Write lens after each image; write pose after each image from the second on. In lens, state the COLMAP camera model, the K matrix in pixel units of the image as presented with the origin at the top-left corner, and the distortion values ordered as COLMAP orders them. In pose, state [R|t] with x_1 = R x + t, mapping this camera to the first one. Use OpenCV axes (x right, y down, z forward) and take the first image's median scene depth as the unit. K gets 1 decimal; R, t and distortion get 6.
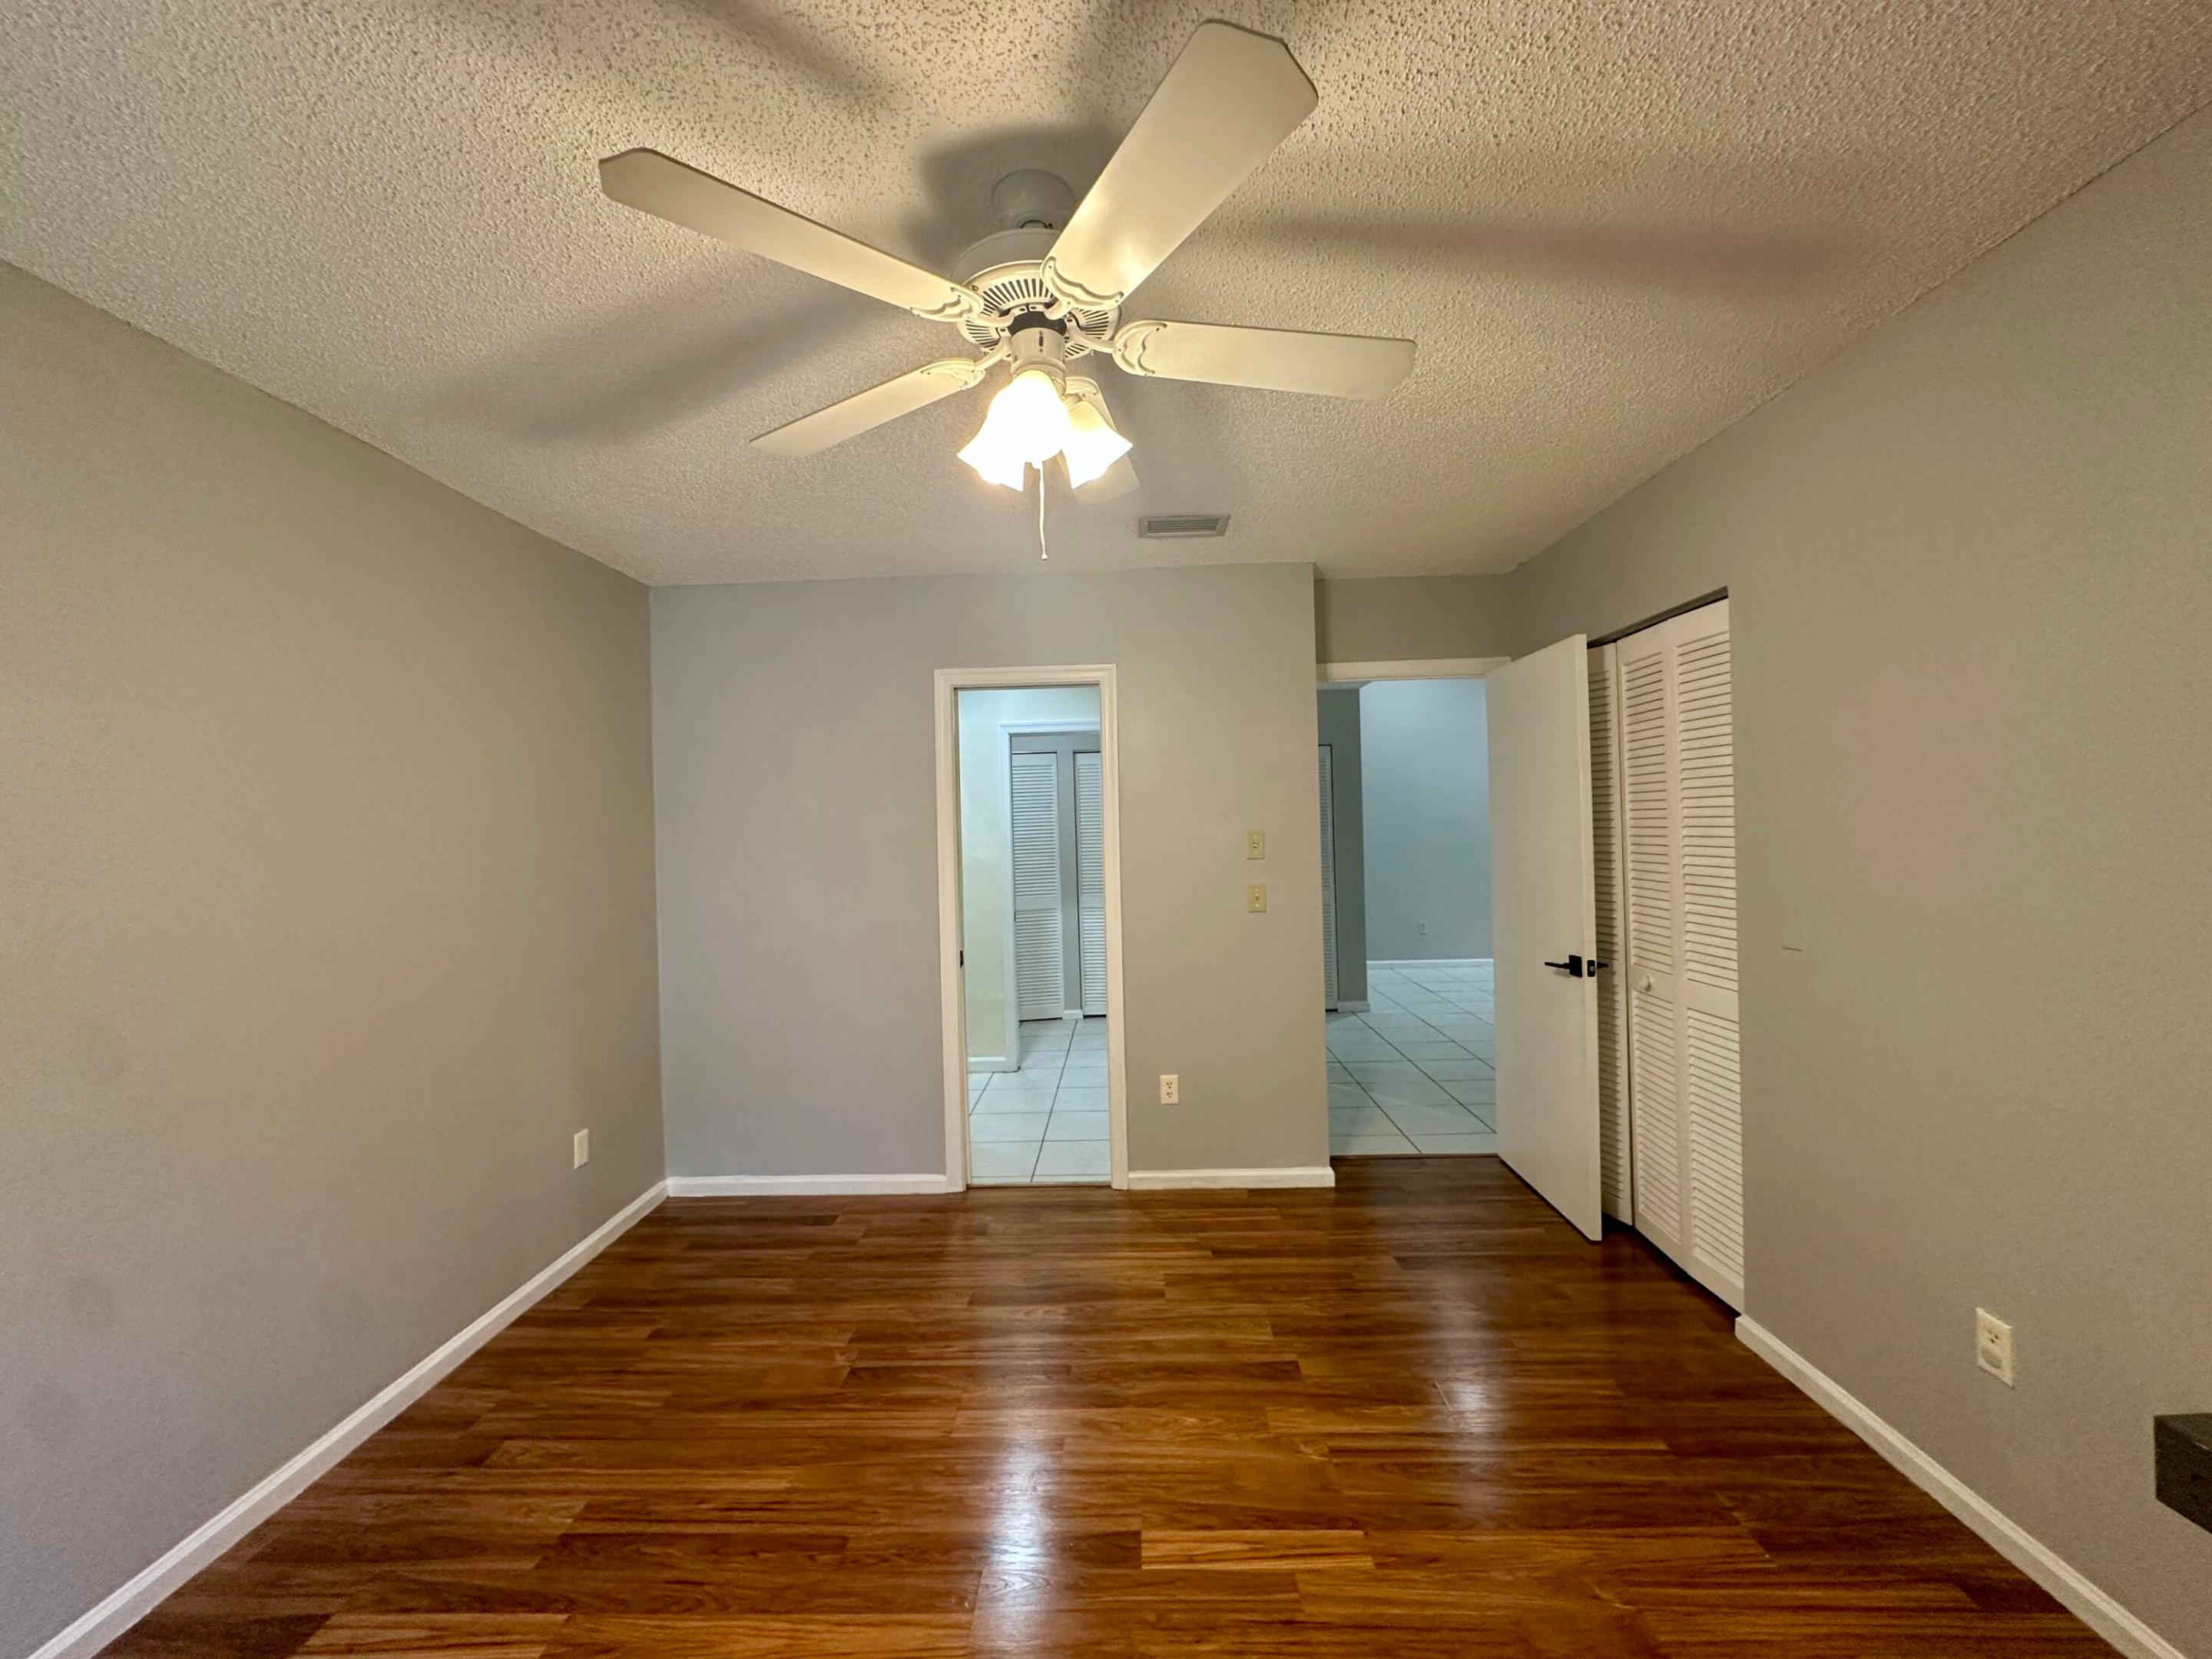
lens RADIAL K [[890.9, 0, 1100.7], [0, 890.9, 843.3], [0, 0, 1]] dist [0.001326, 0.000571]
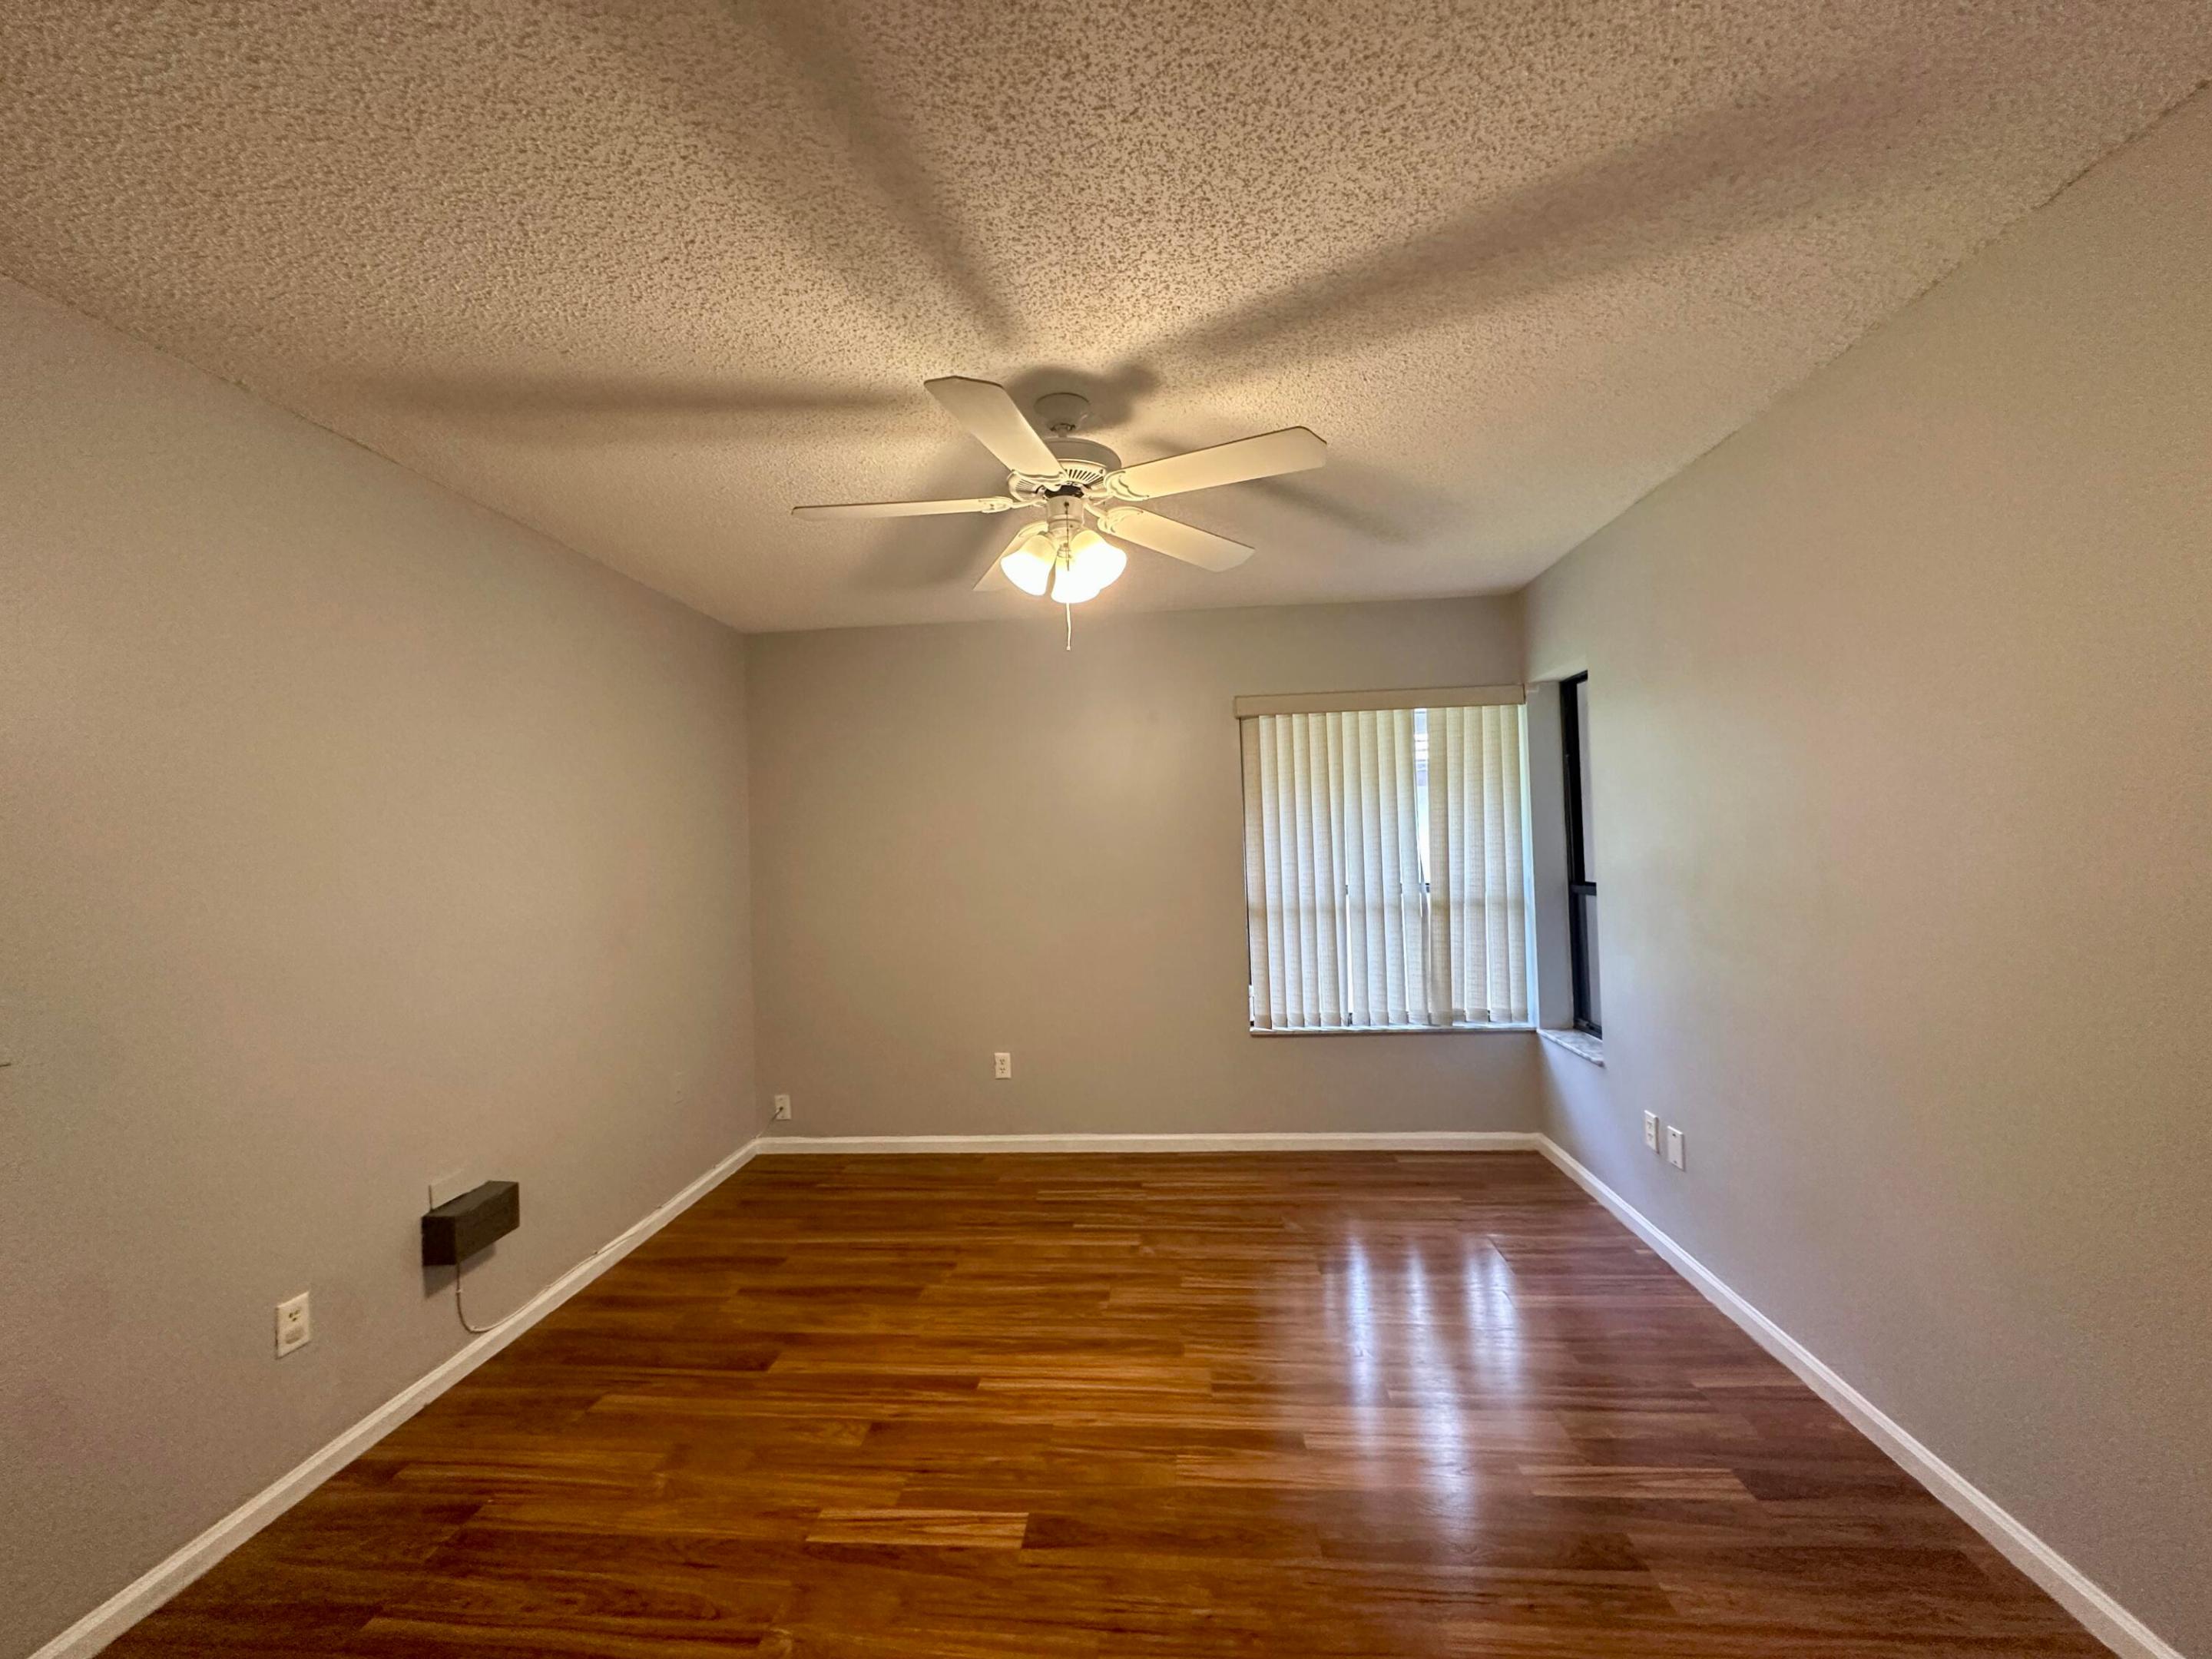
lens RADIAL K [[890.9, 0, 1097.6], [0, 890.9, 834.7], [0, 0, 1]] dist [0.001326, 0.000571]
pose [[-0.996094, 0.061562, 0.063292, -0.154604], [0.062769, 0.997879, 0.017253, -0.028078], [-0.062095, 0.021158, -0.997846, 2.032490]]
